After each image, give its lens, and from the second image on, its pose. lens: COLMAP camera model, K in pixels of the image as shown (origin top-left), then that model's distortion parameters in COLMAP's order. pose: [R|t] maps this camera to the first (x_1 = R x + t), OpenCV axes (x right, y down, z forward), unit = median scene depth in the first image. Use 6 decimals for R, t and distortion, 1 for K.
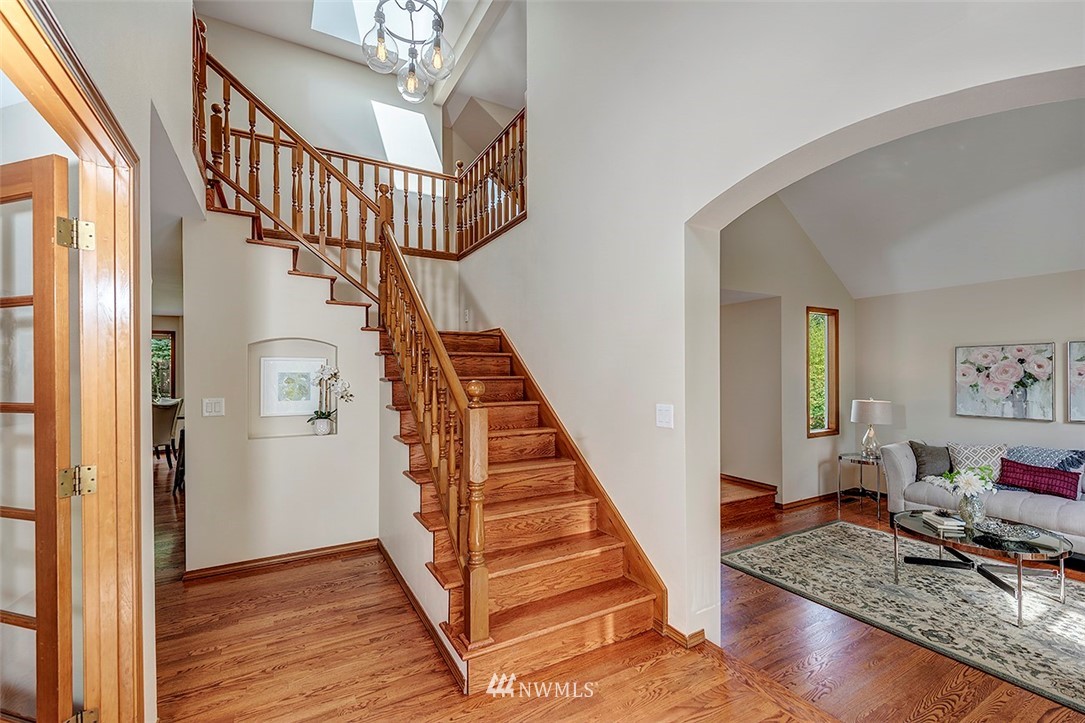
lens RADIAL K [[469.8, 0, 544.0], [0, 469.8, 370.8], [0, 0, 1]] dist [-0.000379, -0.000258]
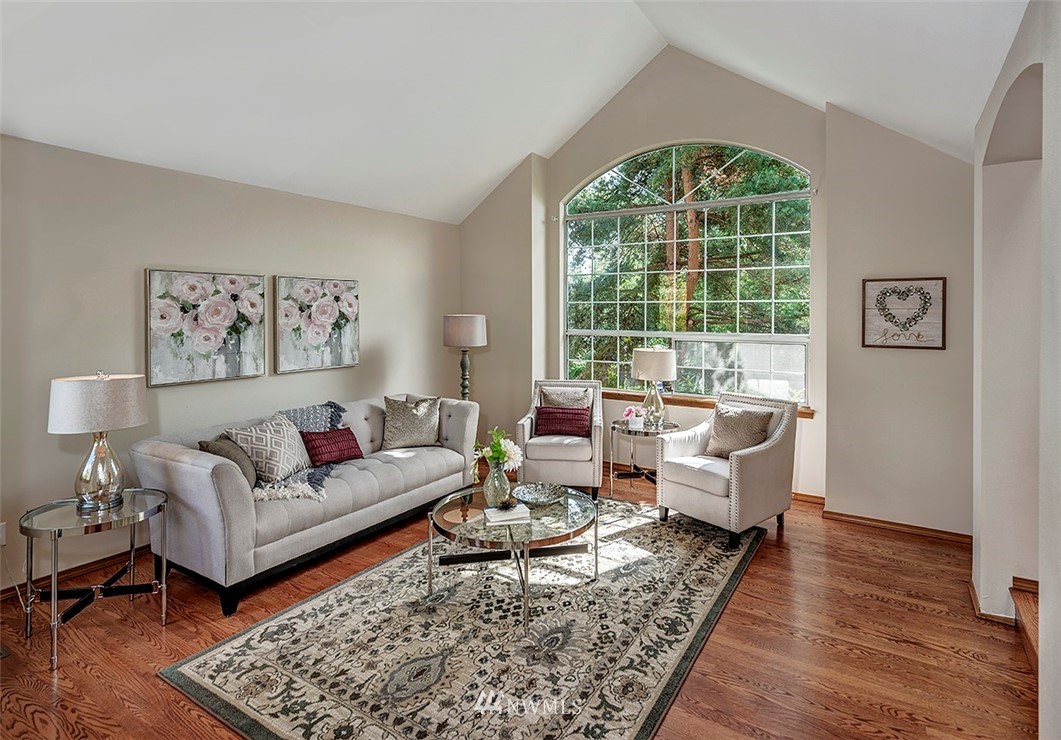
lens RADIAL K [[551.1, 0, 553.1], [0, 551.1, 312.0], [0, 0, 1]] dist [0.016088, -0.000005]
pose [[-0.481173, 0.003171, 0.876620, 0.037589], [-0.005668, 0.999961, -0.006728, 0.004558], [-0.876607, -0.008206, -0.481136, 0.995039]]
